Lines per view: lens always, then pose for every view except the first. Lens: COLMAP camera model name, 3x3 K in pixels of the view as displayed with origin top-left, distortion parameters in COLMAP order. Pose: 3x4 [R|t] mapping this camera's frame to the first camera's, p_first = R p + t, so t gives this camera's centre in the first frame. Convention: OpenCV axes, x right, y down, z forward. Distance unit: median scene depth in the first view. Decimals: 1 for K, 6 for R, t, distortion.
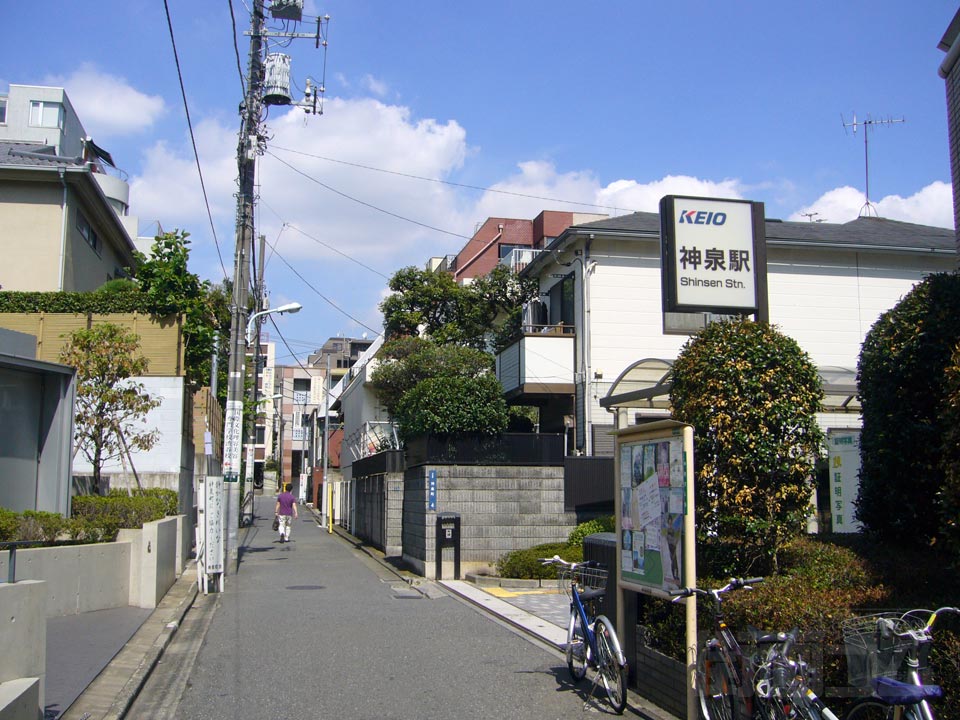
lens RADIAL K [[1095.5, 0, 480.0], [0, 1095.5, 360.0], [0, 0, 1]] dist [-0.071986, 0.000210]
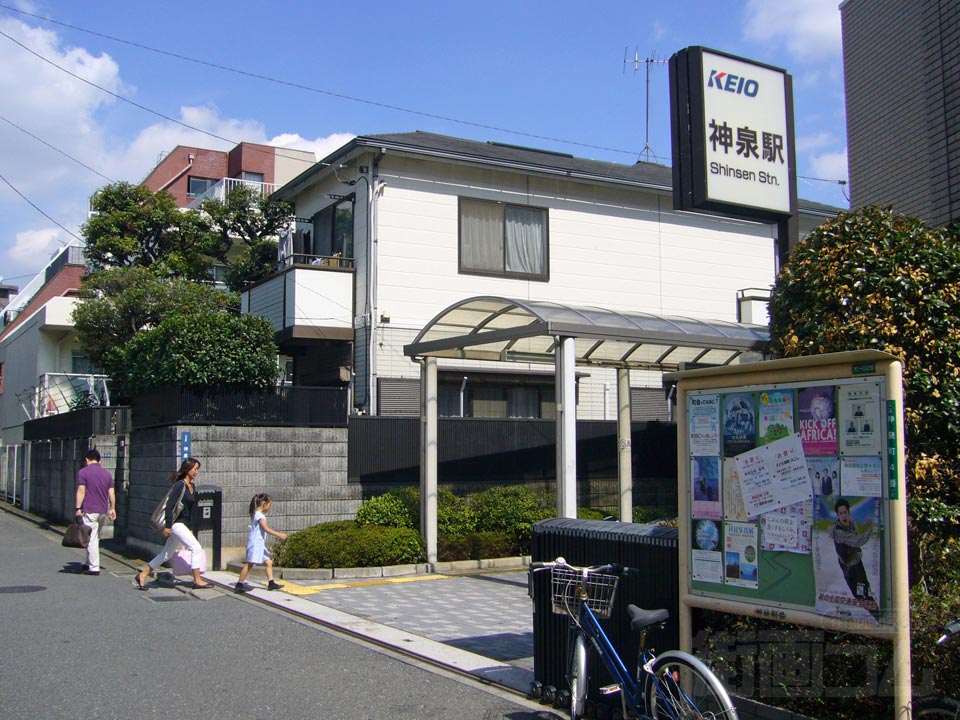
lens RADIAL K [[1095.5, 0, 480.0], [0, 1095.5, 360.0], [0, 0, 1]] dist [-0.071986, 0.000210]
pose [[0.943741, 0.023740, 0.329831, -0.102366], [-0.034559, 0.999039, 0.026975, 0.021384], [-0.328874, -0.036856, 0.943654, 0.199890]]
